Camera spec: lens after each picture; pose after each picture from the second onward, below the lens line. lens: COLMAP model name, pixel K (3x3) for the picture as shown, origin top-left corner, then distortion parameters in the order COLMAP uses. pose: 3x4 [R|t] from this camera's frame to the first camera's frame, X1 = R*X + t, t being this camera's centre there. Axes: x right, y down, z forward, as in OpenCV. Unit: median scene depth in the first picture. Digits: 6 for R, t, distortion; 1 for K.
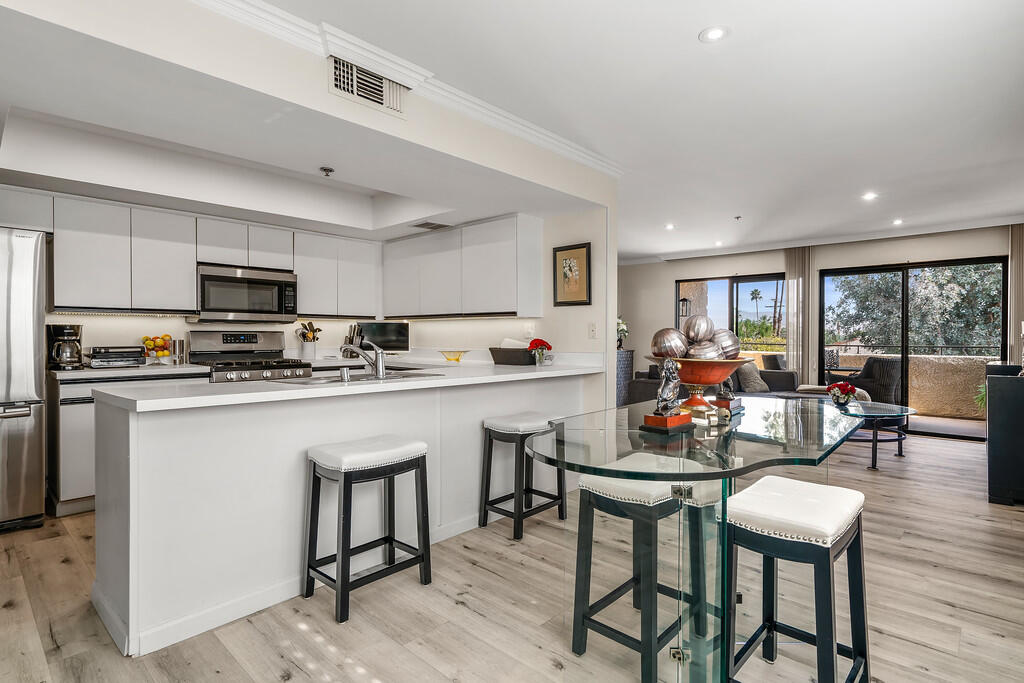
lens RADIAL K [[519.2, 0, 512.0], [0, 519.2, 341.5], [0, 0, 1]] dist [0.004916, 0.000797]
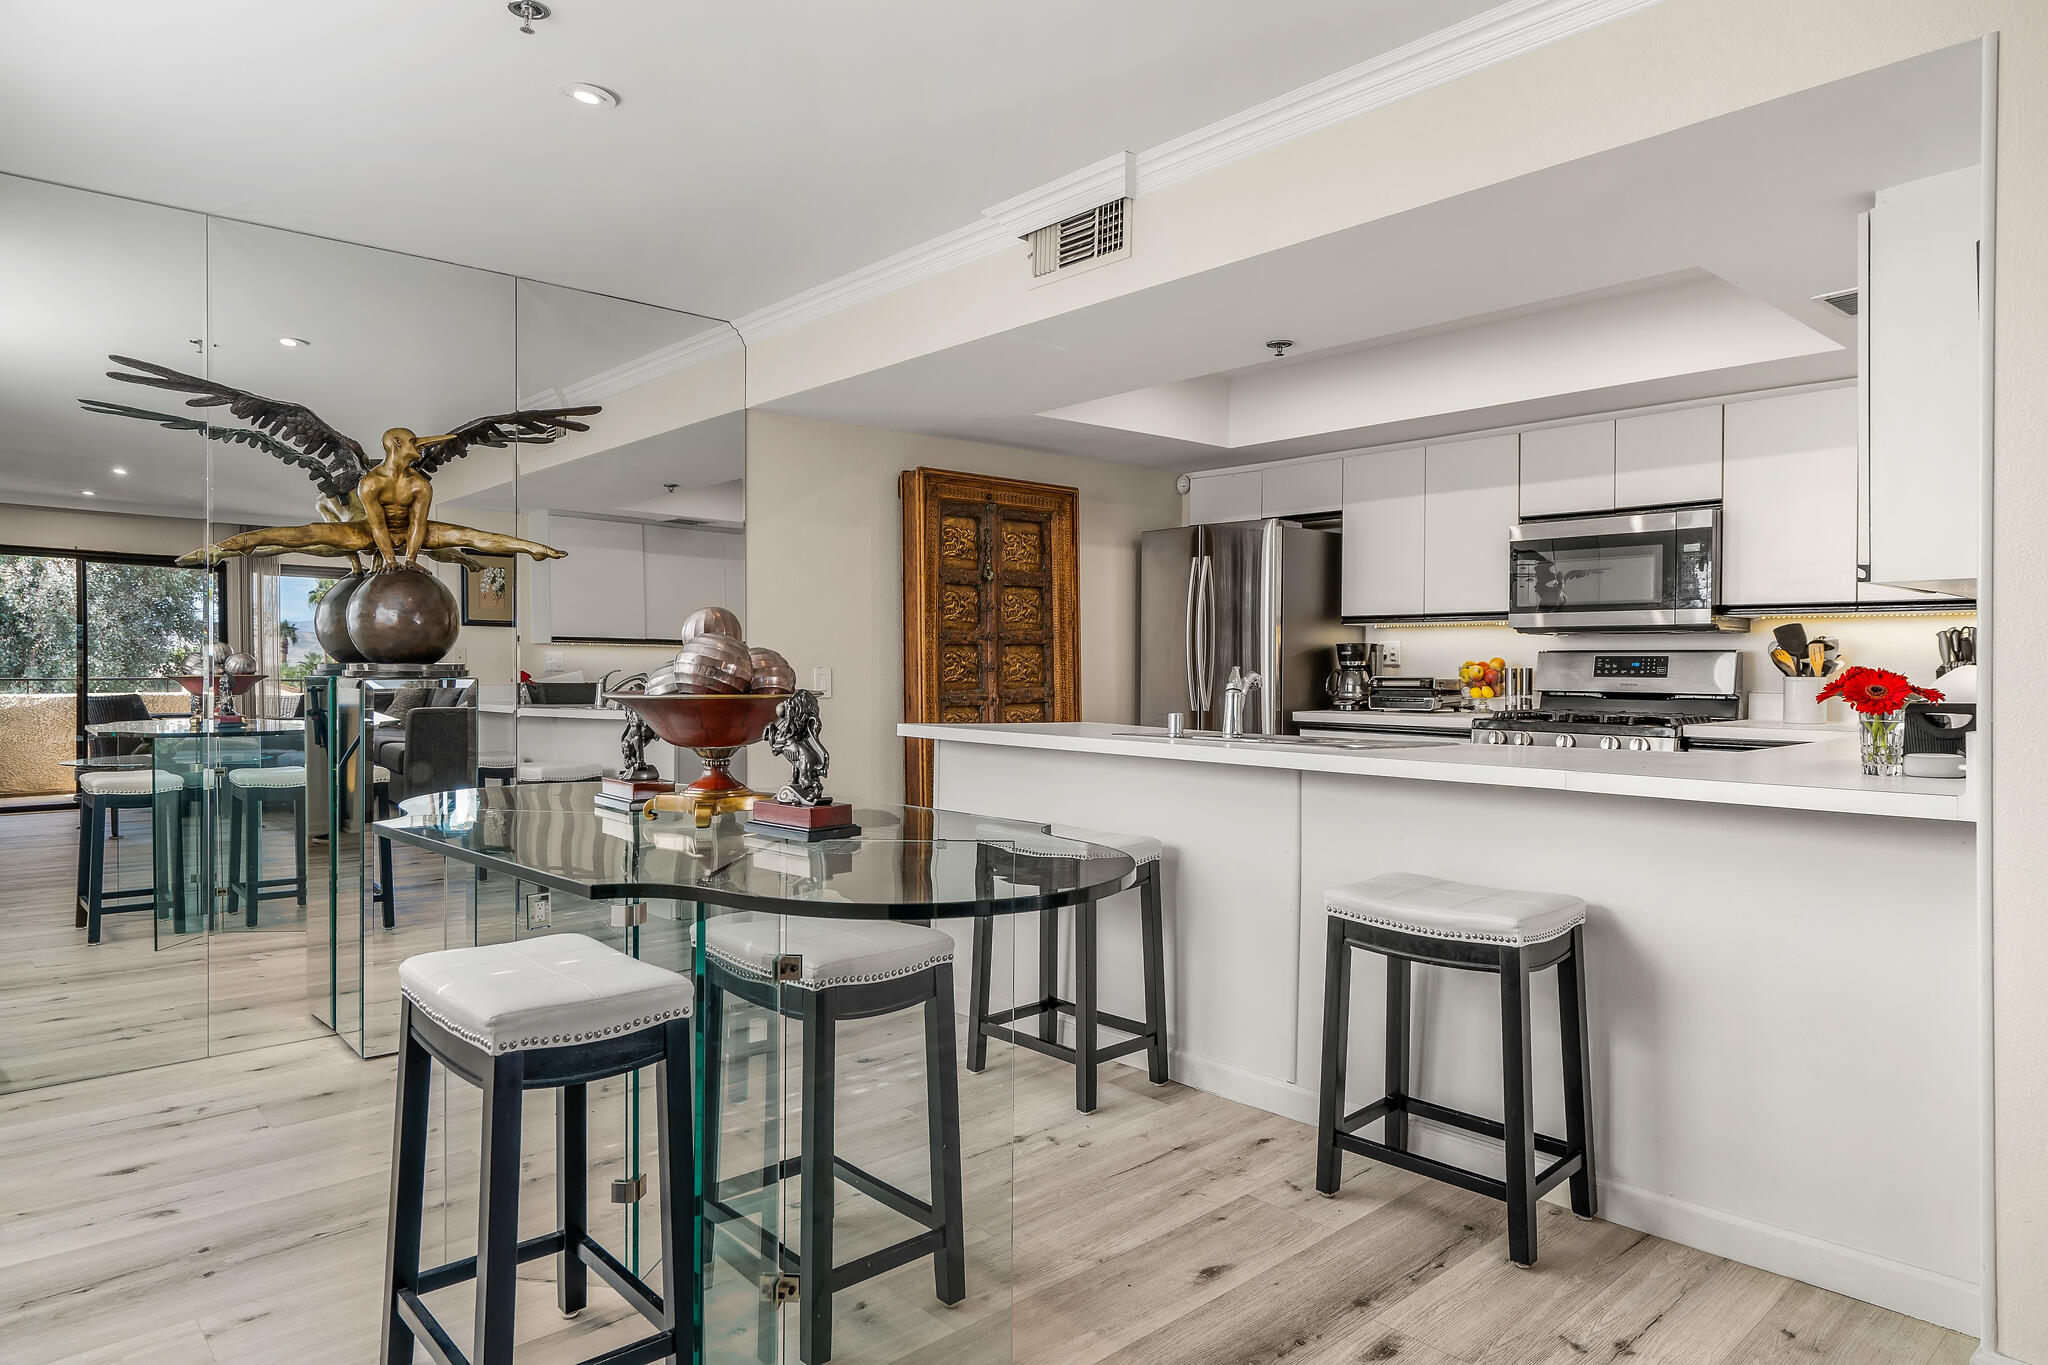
lens RADIAL K [[1238.4, 0, 1029.7], [0, 1238.4, 655.5], [0, 0, 1]] dist [0.007187, 0.001858]
pose [[-0.073104, -0.008060, -0.997292, 0.642111], [-0.016582, 0.999839, -0.006865, 0.000917], [0.997186, 0.016035, -0.073226, 0.584111]]
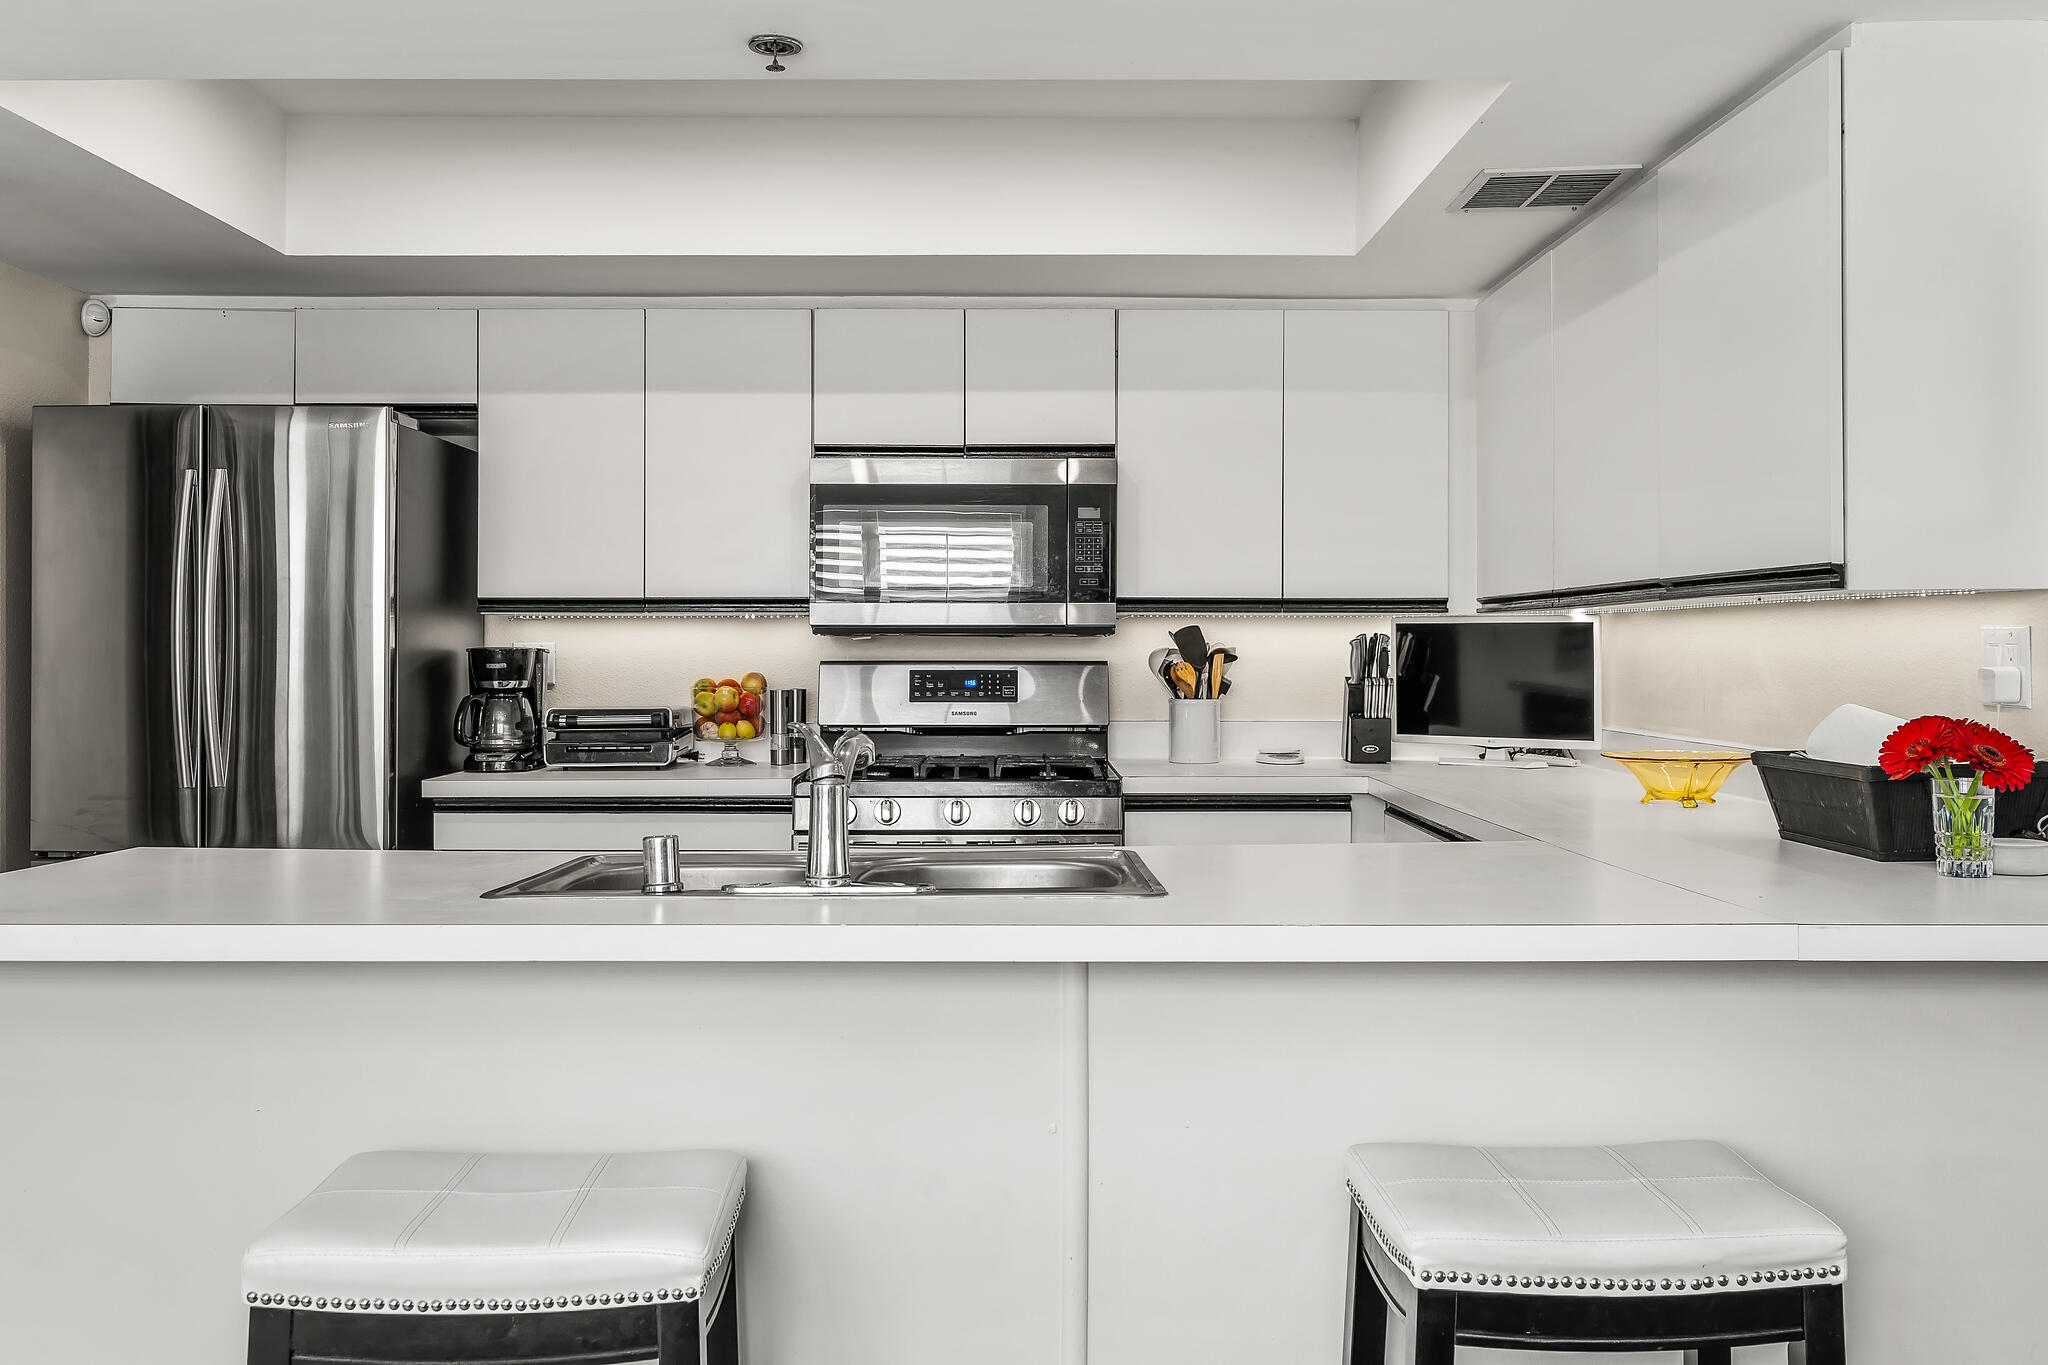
lens RADIAL K [[1717.6, 0, 1014.2], [0, 1717.6, 644.0], [0, 0, 1]] dist [0.009477, 0.002343]
pose [[0.691443, -0.005757, -0.722408, 0.232526], [-0.006135, 0.999885, -0.013840, -0.017227], [0.722405, 0.014001, 0.691328, 0.349138]]
